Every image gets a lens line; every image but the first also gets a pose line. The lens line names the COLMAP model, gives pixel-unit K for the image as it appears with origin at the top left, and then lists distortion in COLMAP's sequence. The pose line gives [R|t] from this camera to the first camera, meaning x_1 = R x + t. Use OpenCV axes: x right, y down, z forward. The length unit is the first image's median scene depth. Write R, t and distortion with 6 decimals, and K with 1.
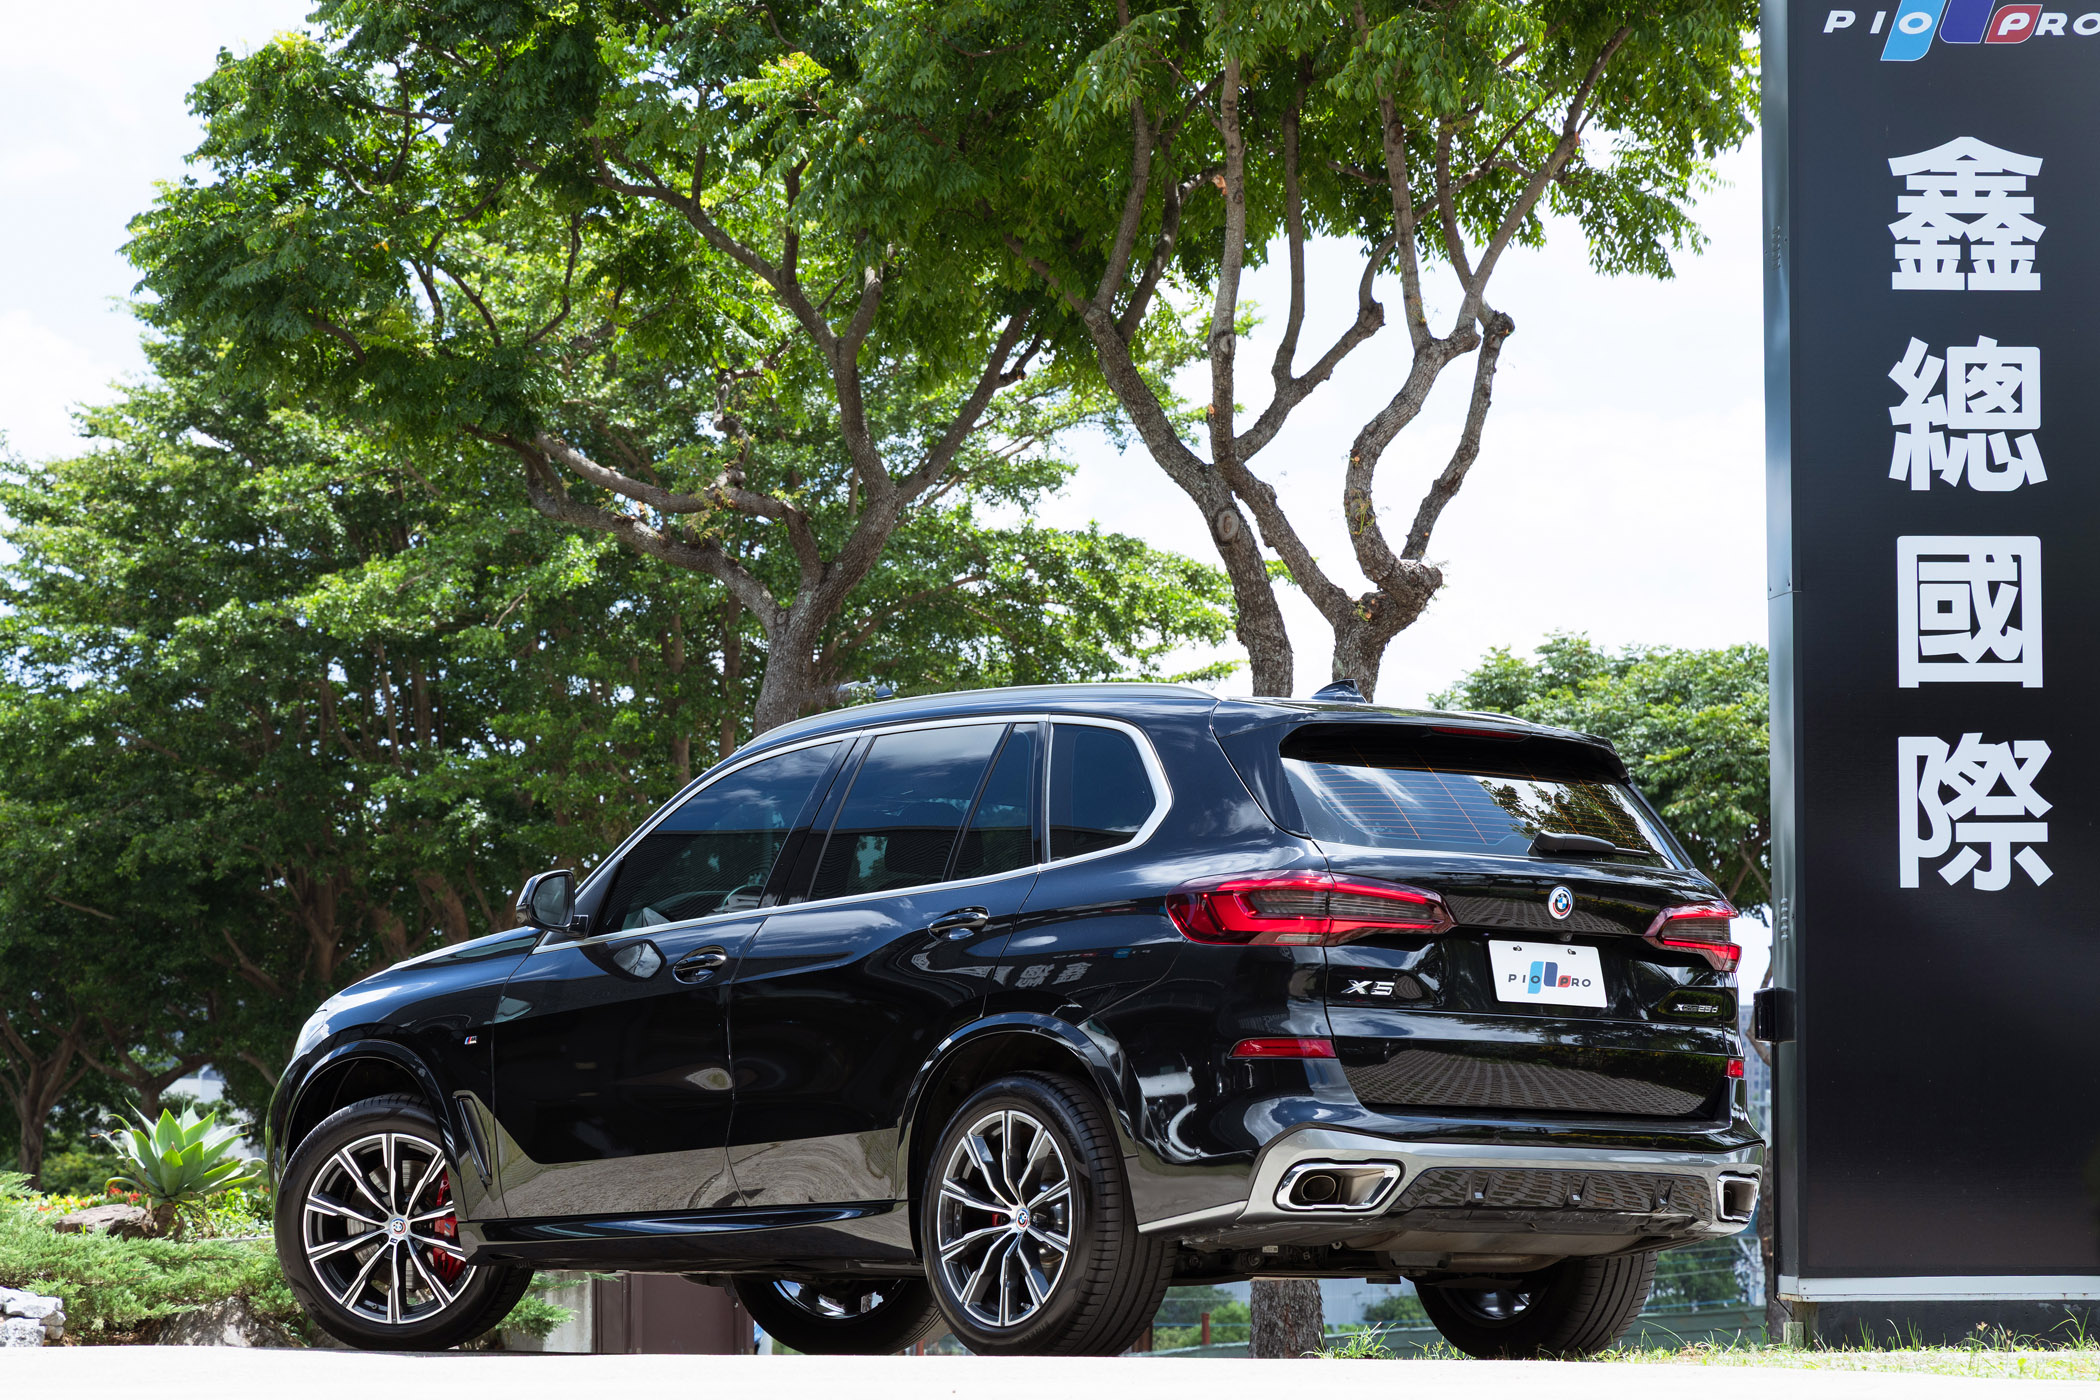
lens RADIAL K [[6318.2, 0, 1048.6], [0, 6318.2, 701.0], [0, 0, 1]] dist [-0.018656, 0.000000]
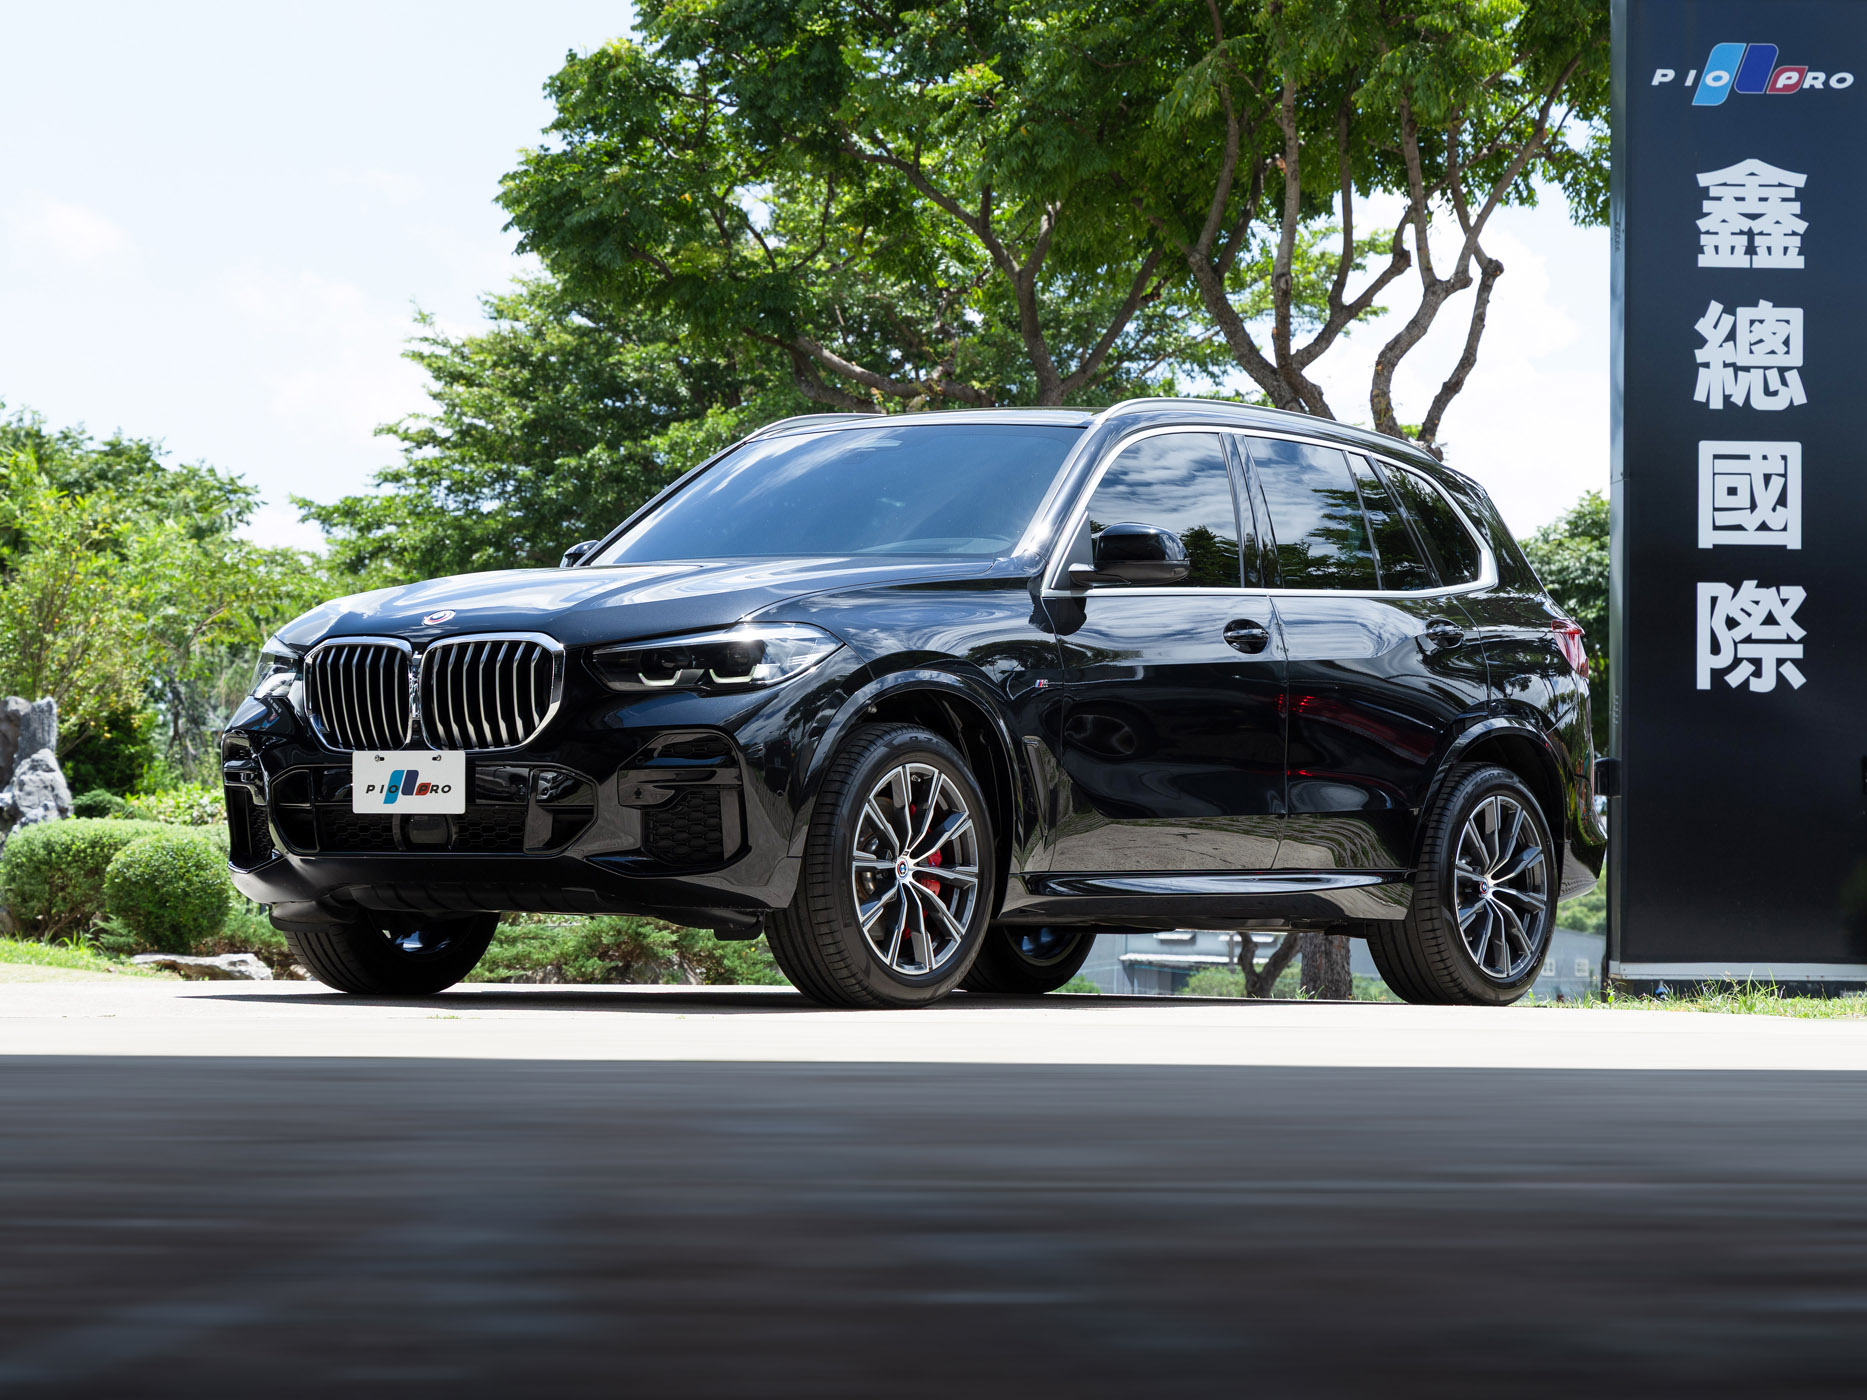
lens RADIAL K [[5120.7, 0, 908.8], [0, 5120.7, 631.1], [0, 0, 1]] dist [-0.114267, 0.000000]
pose [[0.997155, 0.011449, -0.074504, 0.043141], [-0.009809, 0.999702, 0.022343, -0.007286], [0.074738, -0.021549, 0.996970, -0.155842]]
